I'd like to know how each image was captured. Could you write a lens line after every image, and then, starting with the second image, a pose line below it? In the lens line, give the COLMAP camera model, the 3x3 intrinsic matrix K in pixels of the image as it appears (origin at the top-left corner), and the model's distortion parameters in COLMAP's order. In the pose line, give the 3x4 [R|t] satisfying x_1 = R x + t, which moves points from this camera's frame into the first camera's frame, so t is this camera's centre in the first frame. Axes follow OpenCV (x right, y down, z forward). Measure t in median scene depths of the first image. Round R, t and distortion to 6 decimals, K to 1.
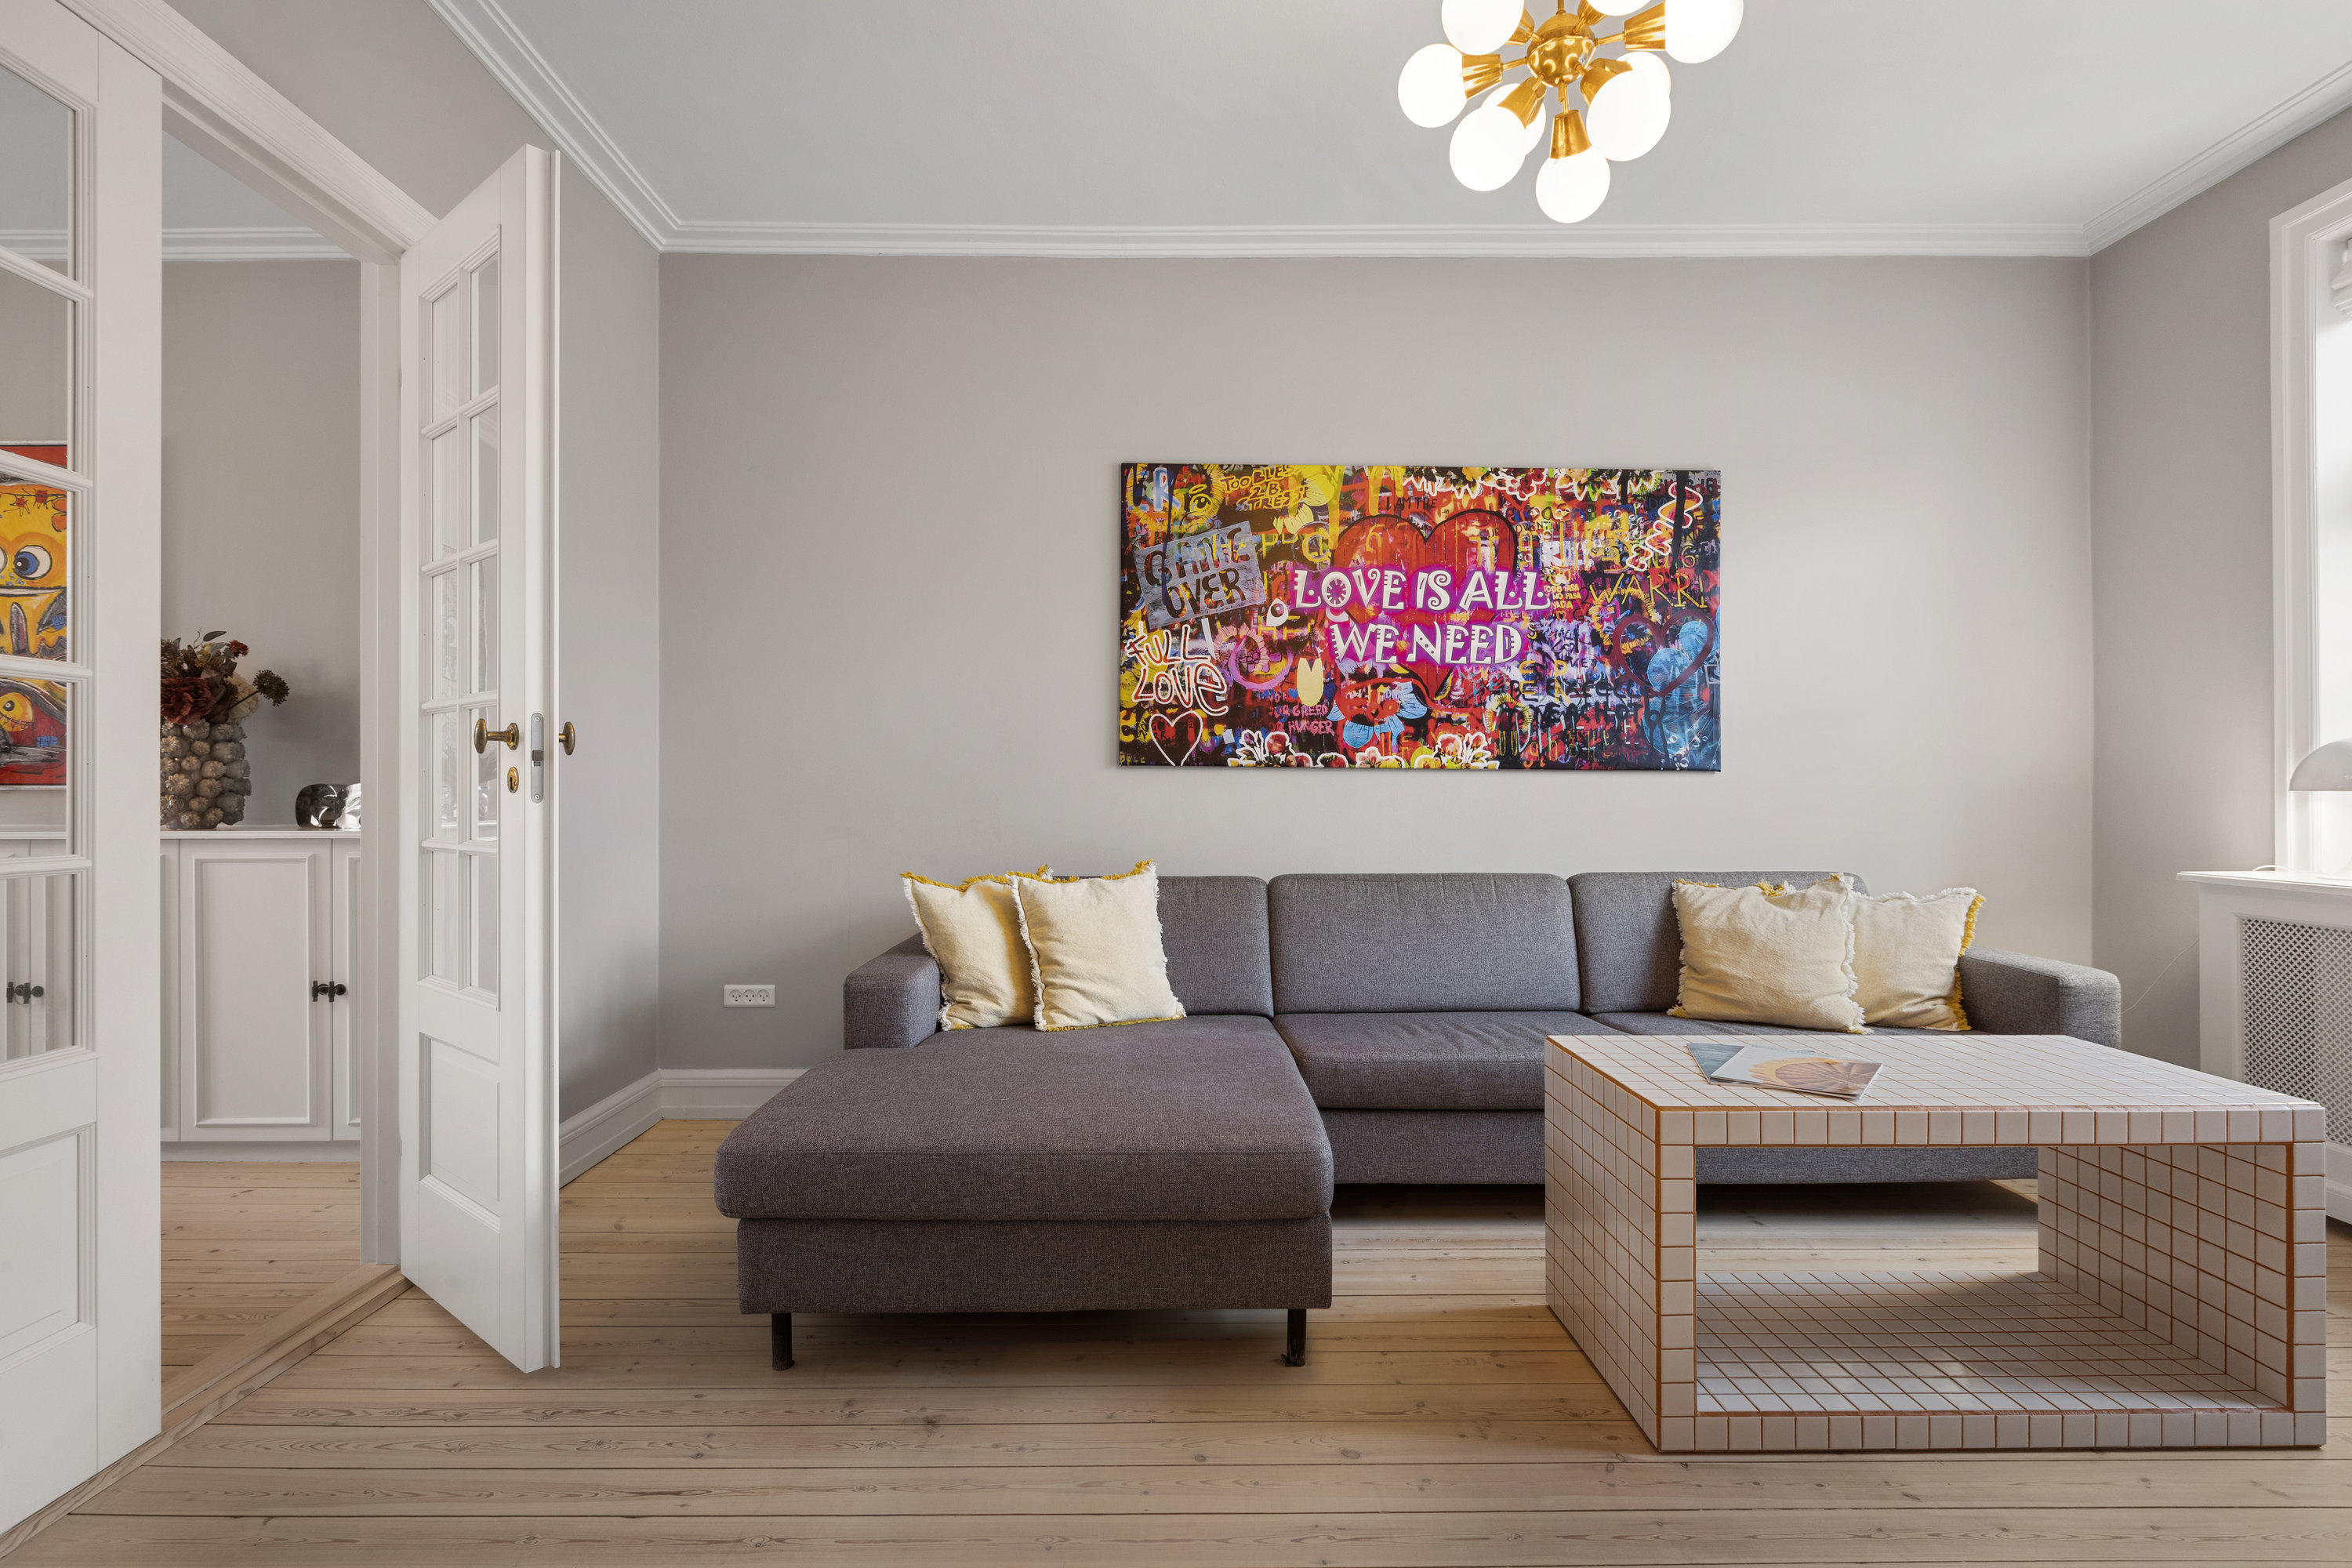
lens RADIAL K [[1191.8, 0, 1175.3], [0, 1191.8, 796.7], [0, 0, 1]] dist [0.004216, -0.004410]
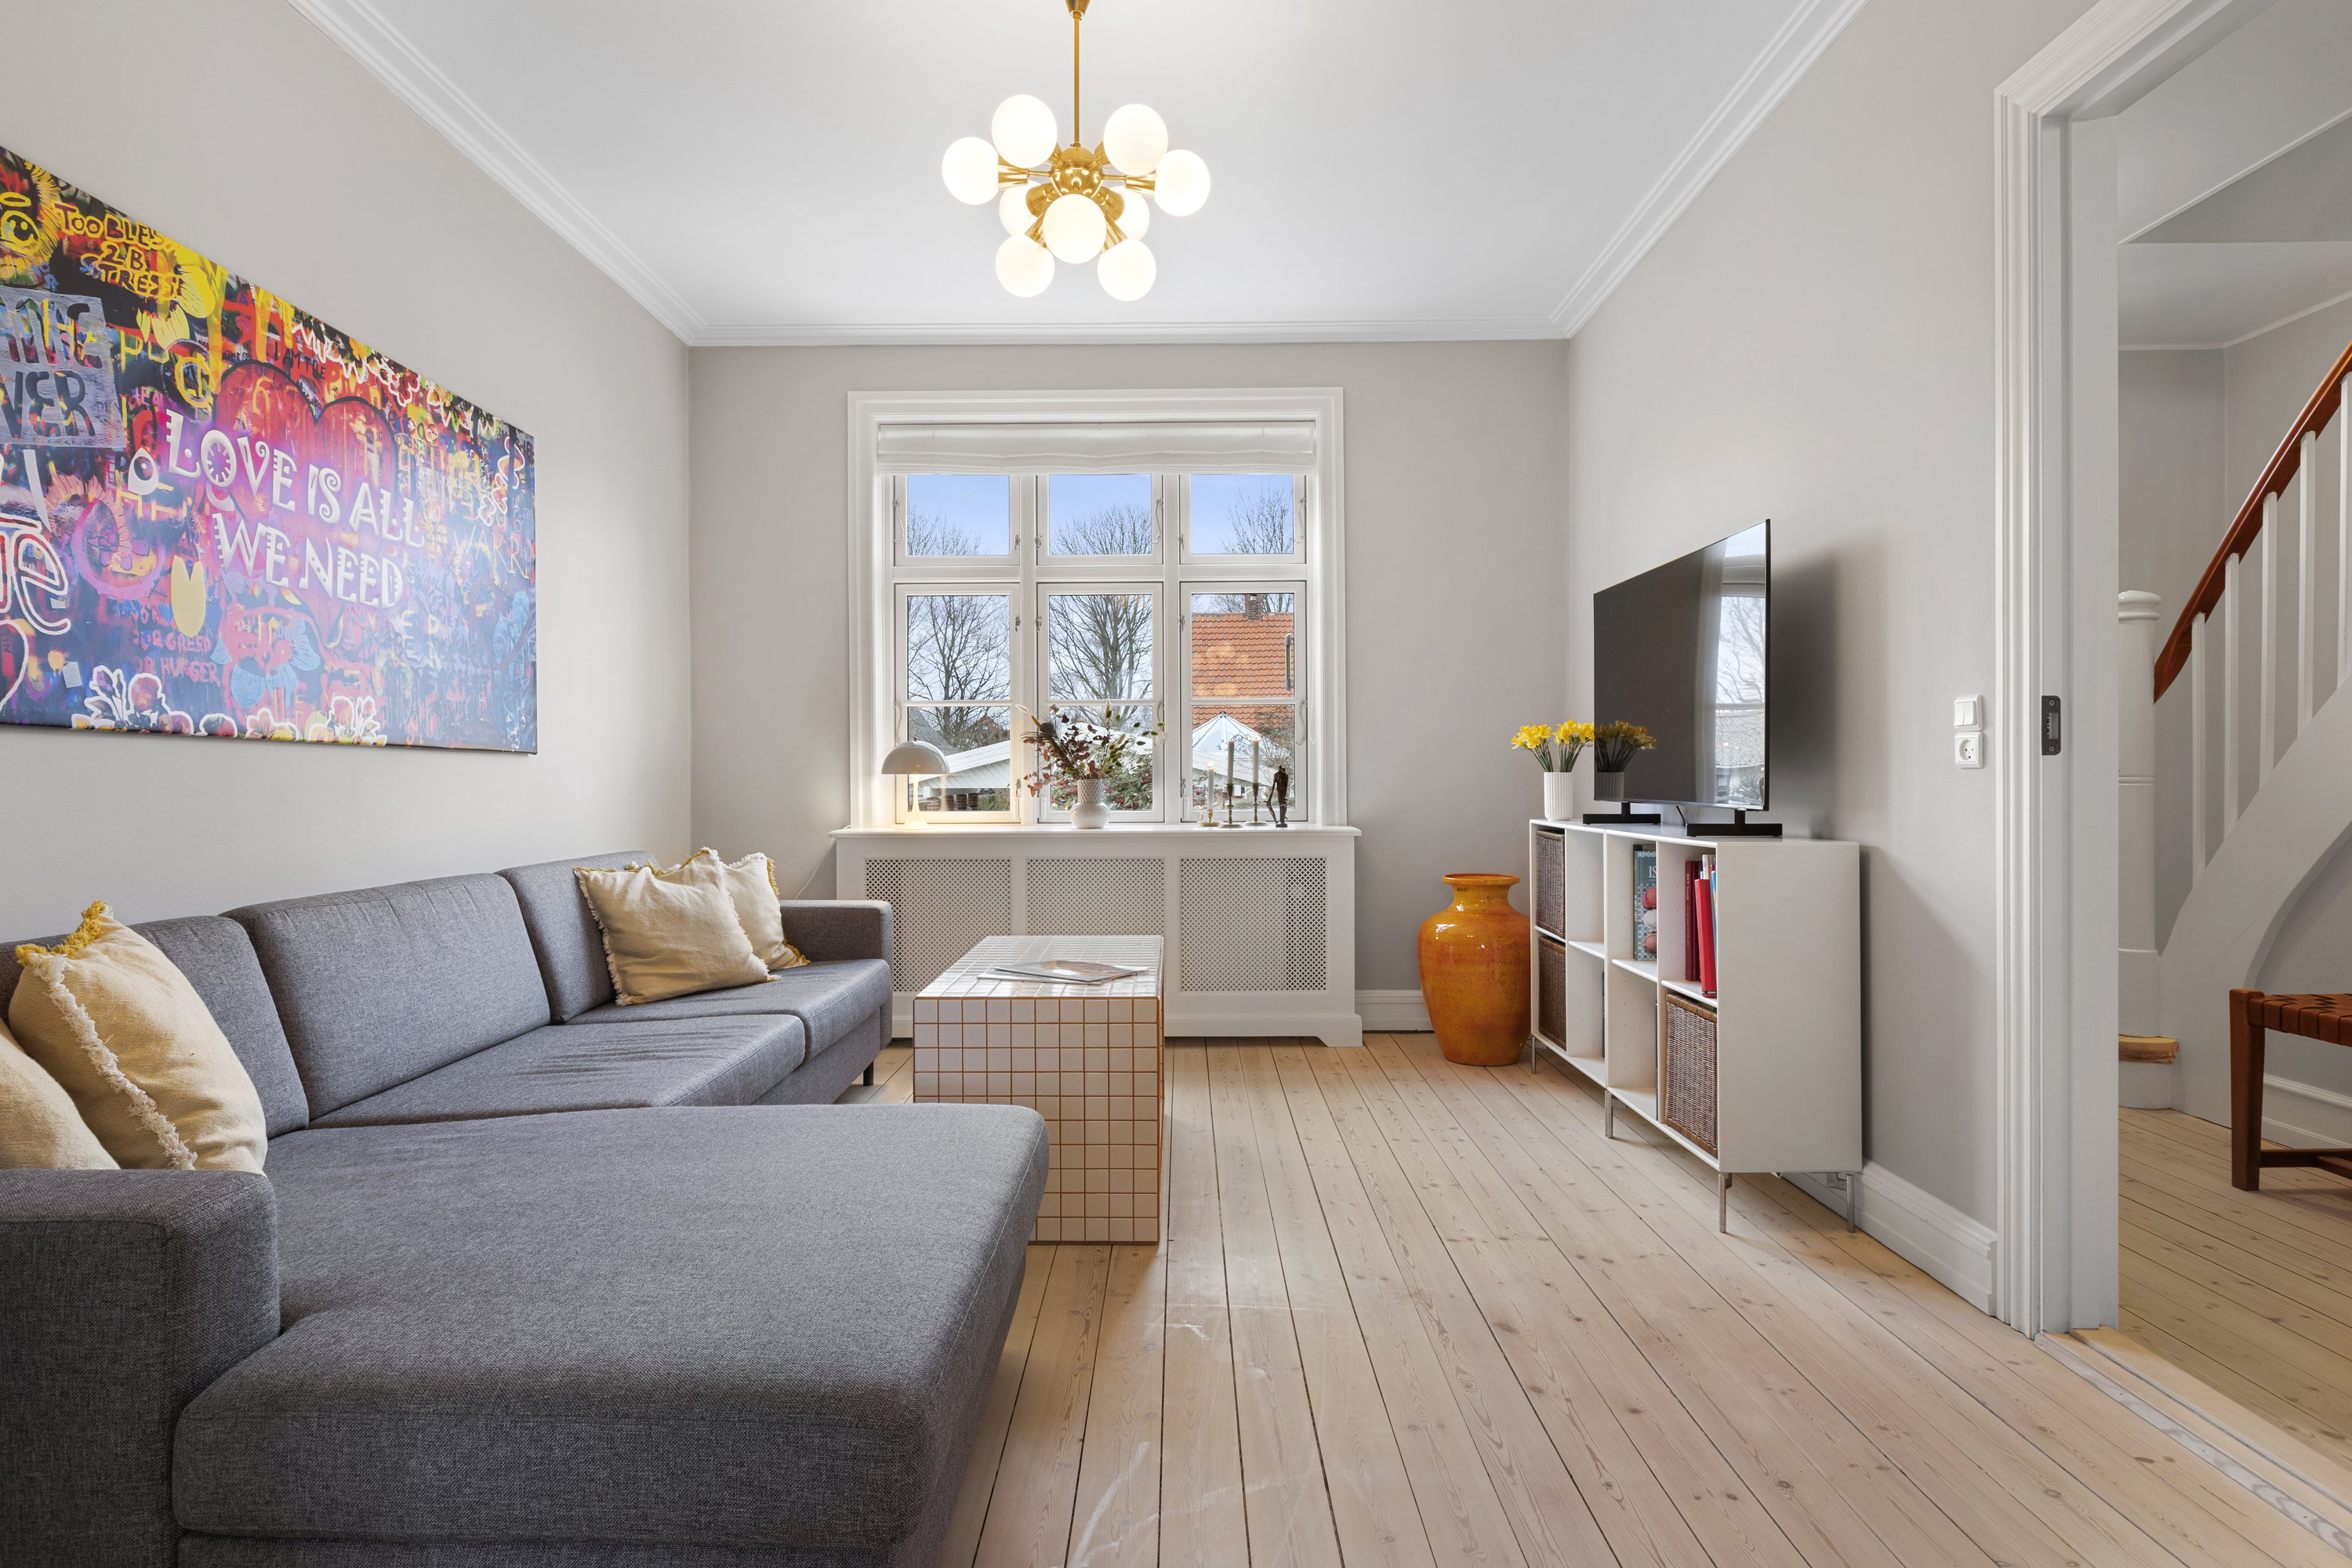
lens RADIAL K [[1265.8, 0, 1176.6], [0, 1265.8, 774.1], [0, 0, 1]] dist [0.002879, 0.000317]
pose [[-0.005992, 0.001443, 0.999981, -0.549057], [0.006702, 0.999977, -0.001403, -0.000002], [-0.999960, 0.006693, -0.006001, 0.492077]]
